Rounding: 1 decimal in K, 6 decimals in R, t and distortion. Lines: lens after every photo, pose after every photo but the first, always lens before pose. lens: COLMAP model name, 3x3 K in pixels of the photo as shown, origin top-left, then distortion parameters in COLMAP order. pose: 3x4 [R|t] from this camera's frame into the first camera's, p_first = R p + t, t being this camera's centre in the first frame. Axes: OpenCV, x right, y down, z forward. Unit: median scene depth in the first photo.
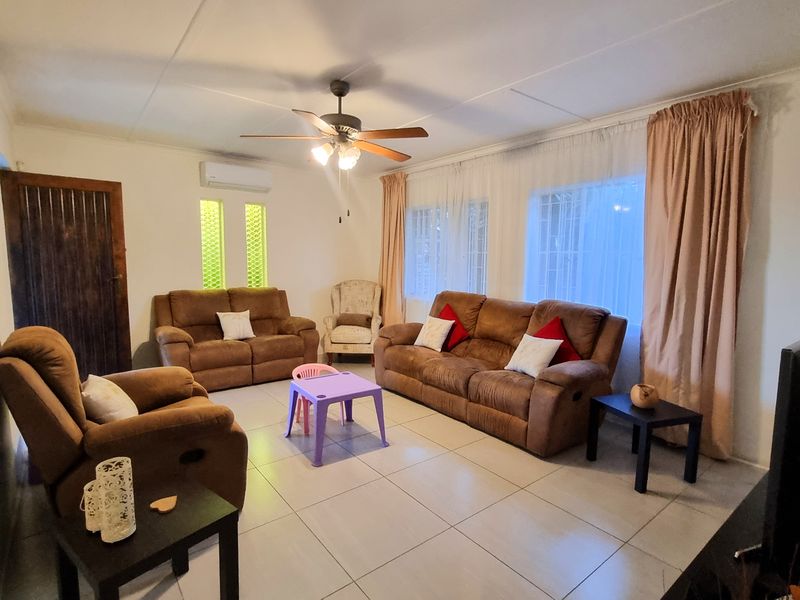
lens RADIAL K [[420.0, 0, 394.8], [0, 420.0, 302.9], [0, 0, 1]] dist [0.000399, -0.000129]
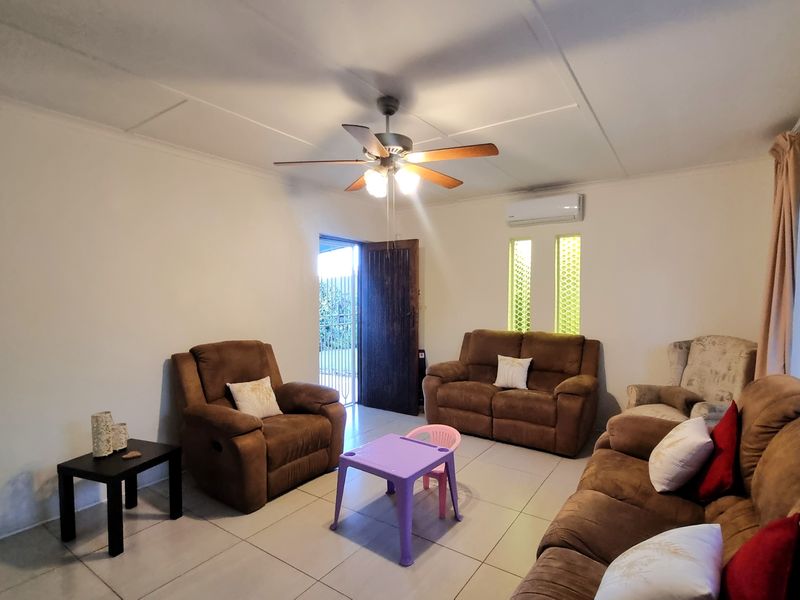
lens RADIAL K [[420.0, 0, 394.8], [0, 420.0, 302.9], [0, 0, 1]] dist [0.000399, -0.000129]
pose [[0.299507, 0.006238, -0.954074, 0.429386], [-0.100352, 0.994638, -0.025000, -0.049438], [0.948802, 0.103230, 0.298527, 0.485042]]
